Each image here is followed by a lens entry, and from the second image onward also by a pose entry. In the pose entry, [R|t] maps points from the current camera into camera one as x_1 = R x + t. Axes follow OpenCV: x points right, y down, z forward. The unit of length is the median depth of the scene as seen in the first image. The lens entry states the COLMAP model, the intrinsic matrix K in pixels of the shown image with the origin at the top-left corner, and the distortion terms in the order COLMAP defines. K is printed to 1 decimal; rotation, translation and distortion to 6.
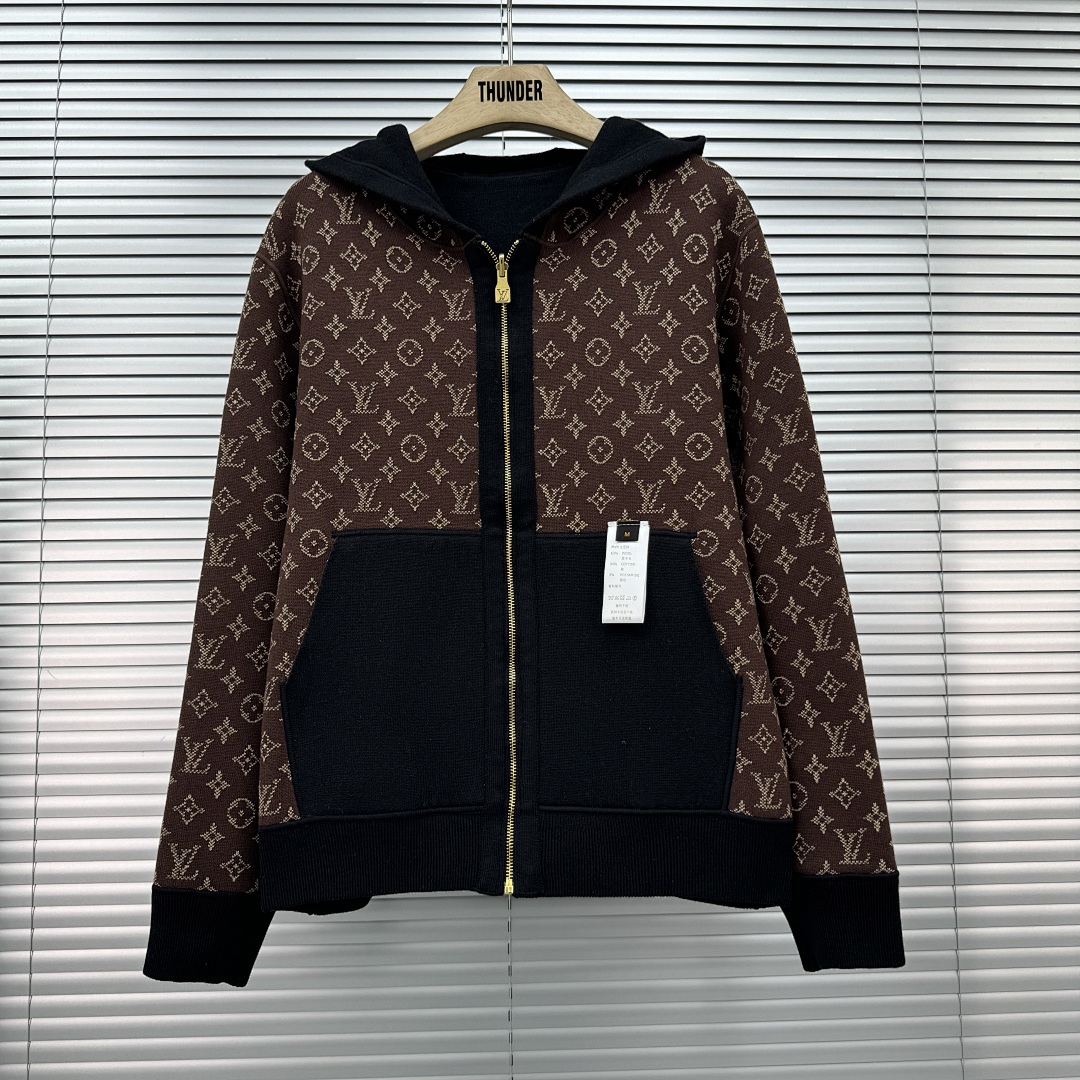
lens RADIAL K [[1019.5, 0, 540.0], [0, 1019.5, 540.0], [0, 0, 1]] dist [0.168912, -0.366694]
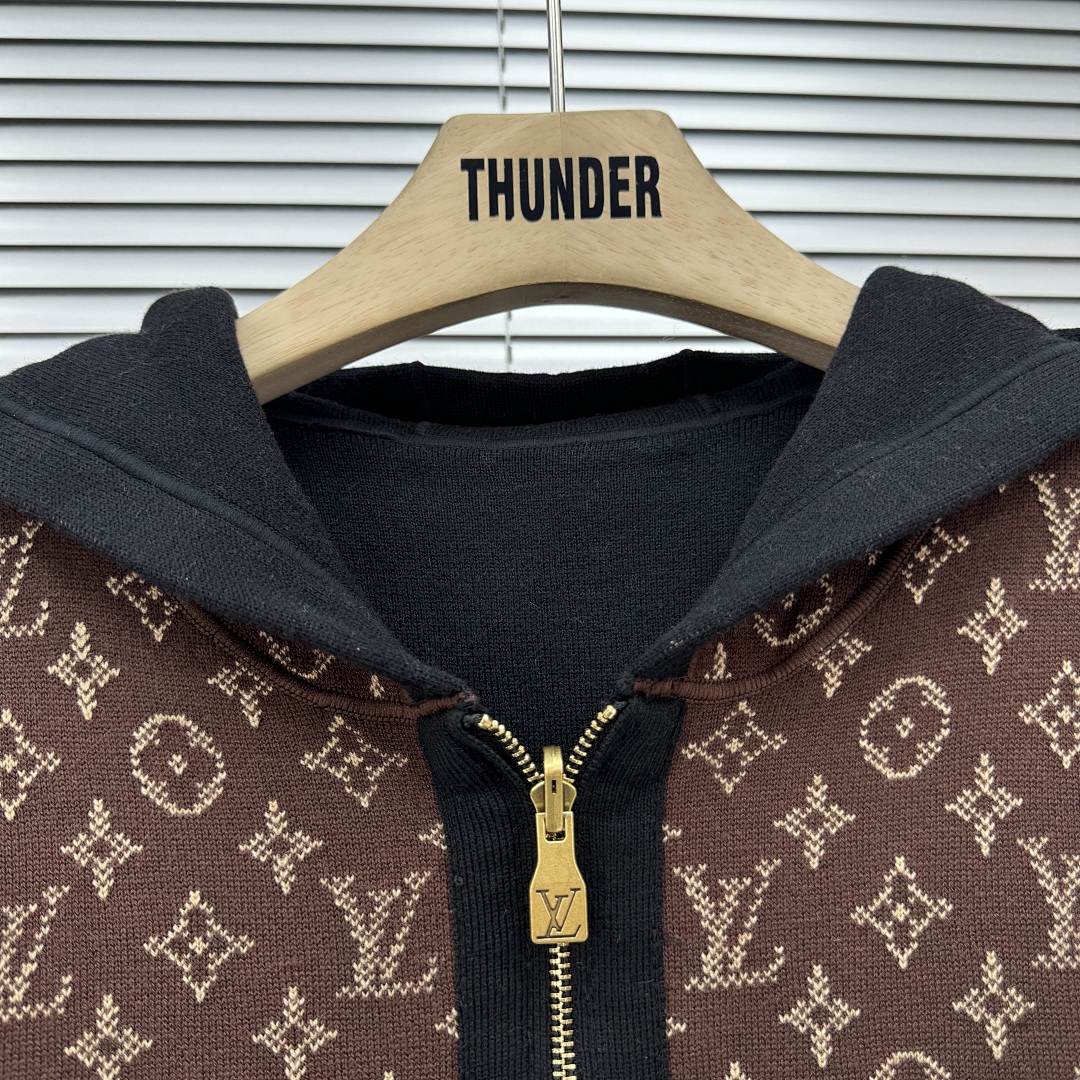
lens RADIAL K [[1019.5, 0, 540.0], [0, 1019.5, 540.0], [0, 0, 1]] dist [0.168912, -0.366694]
pose [[0.999086, -0.006038, 0.042320, -0.293608], [0.009619, 0.996341, -0.084925, -1.764472], [-0.041653, 0.085254, 0.995488, 4.106969]]
